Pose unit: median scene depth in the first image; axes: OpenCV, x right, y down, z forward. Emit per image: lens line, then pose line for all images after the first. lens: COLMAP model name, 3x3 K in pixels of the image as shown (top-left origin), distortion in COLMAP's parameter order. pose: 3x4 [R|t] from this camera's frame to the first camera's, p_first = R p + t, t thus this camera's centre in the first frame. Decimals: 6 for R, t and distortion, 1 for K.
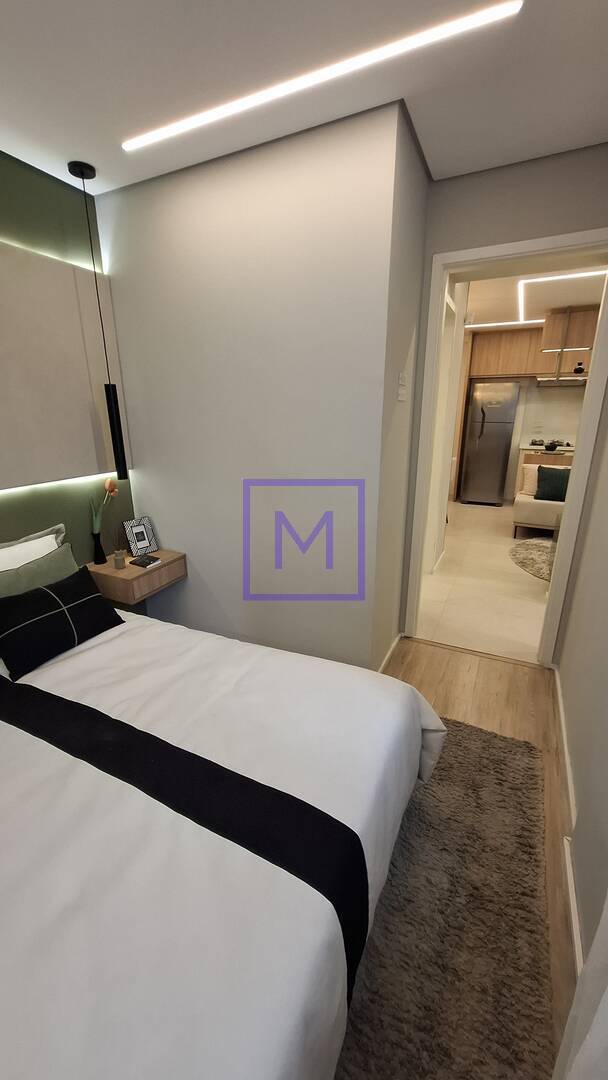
lens RADIAL K [[430.6, 0, 302.3], [0, 430.6, 537.0], [0, 0, 1]] dist [-0.006007, 0.001143]
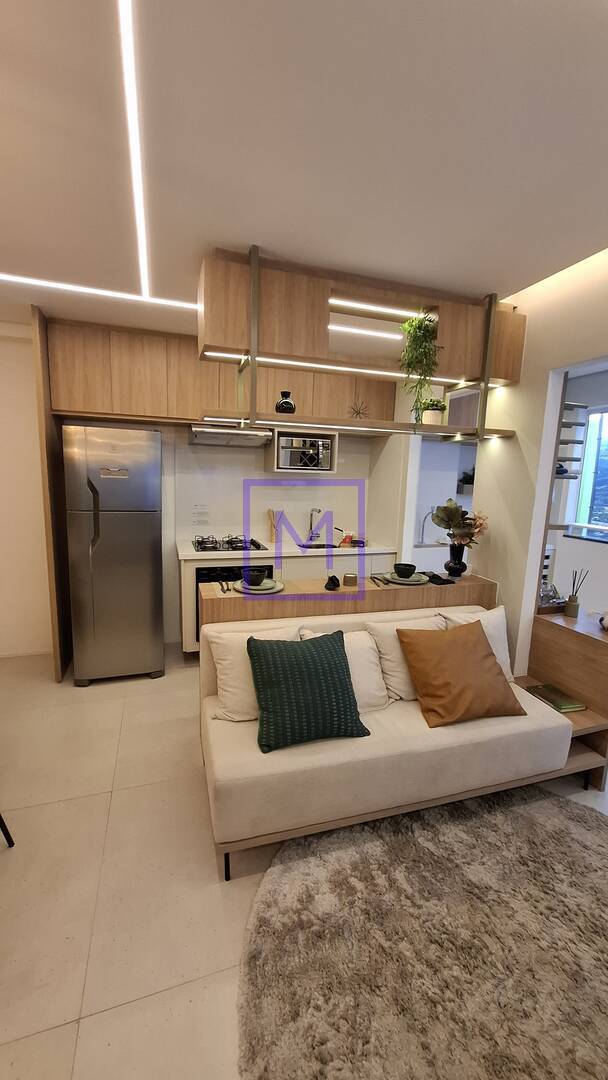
lens RADIAL K [[430.6, 0, 309.9], [0, 430.6, 539.6], [0, 0, 1]] dist [-0.006007, 0.001143]
pose [[0.699674, -0.082323, 0.709704, 0.255776], [0.176820, 0.982390, -0.060367, -0.171419], [-0.692237, 0.167727, 0.701909, 0.534629]]
